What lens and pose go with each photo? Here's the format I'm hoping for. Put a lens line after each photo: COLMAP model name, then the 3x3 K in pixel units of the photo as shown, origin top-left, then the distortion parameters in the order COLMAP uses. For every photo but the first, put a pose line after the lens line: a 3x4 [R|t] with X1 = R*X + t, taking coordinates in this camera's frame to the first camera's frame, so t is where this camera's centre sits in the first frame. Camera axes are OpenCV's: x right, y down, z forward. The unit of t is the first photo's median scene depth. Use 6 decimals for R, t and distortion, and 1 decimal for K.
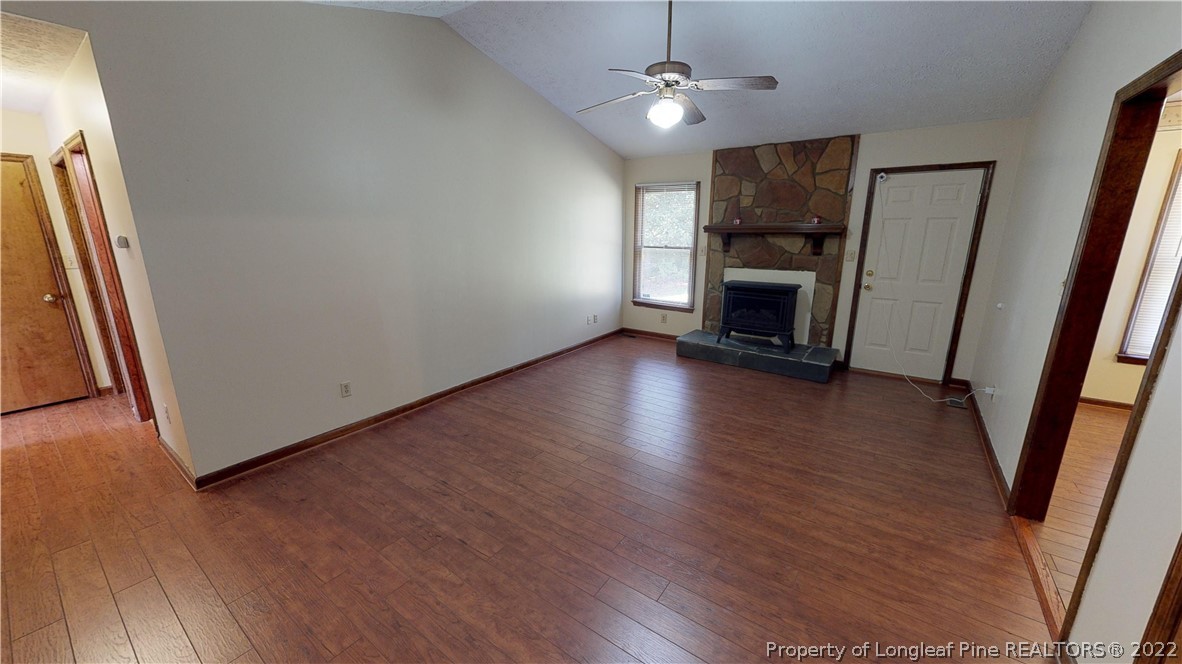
lens RADIAL K [[432.1, 0, 592.1], [0, 432.1, 334.0], [0, 0, 1]] dist [-0.000013, -0.000043]
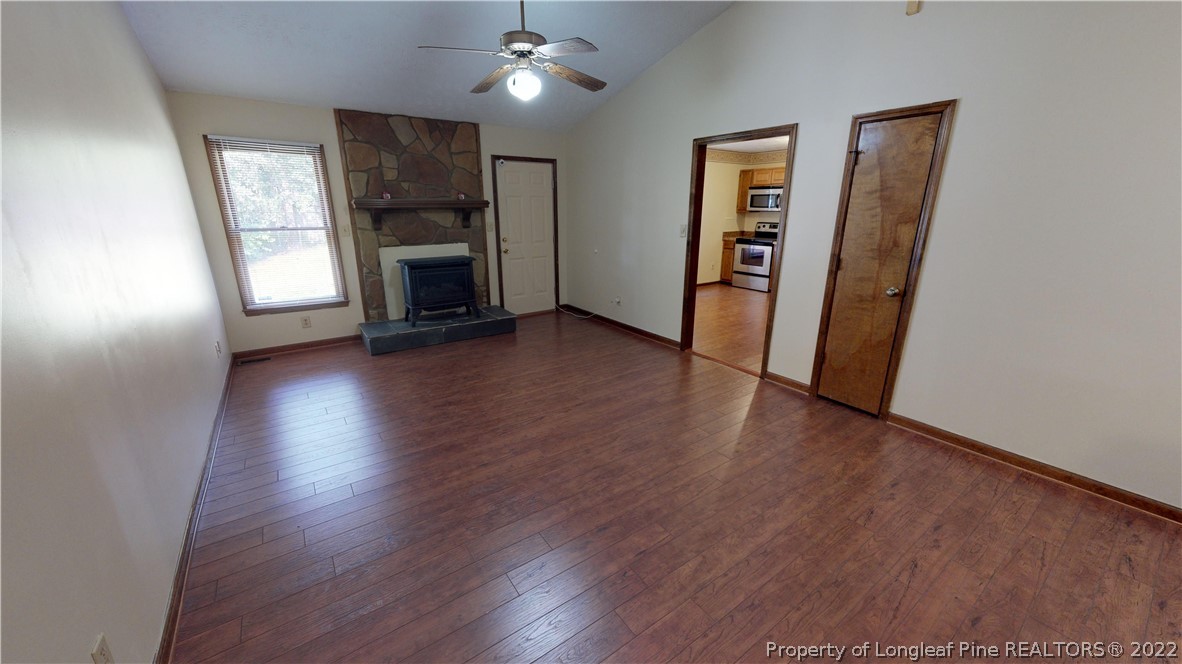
lens RADIAL K [[432.1, 0, 592.1], [0, 432.1, 334.0], [0, 0, 1]] dist [-0.000013, -0.000043]
pose [[0.329704, -0.268720, 0.905033, -0.454861], [0.224460, 0.953459, 0.201328, -0.070182], [-0.917013, 0.136765, 0.374676, 0.308349]]
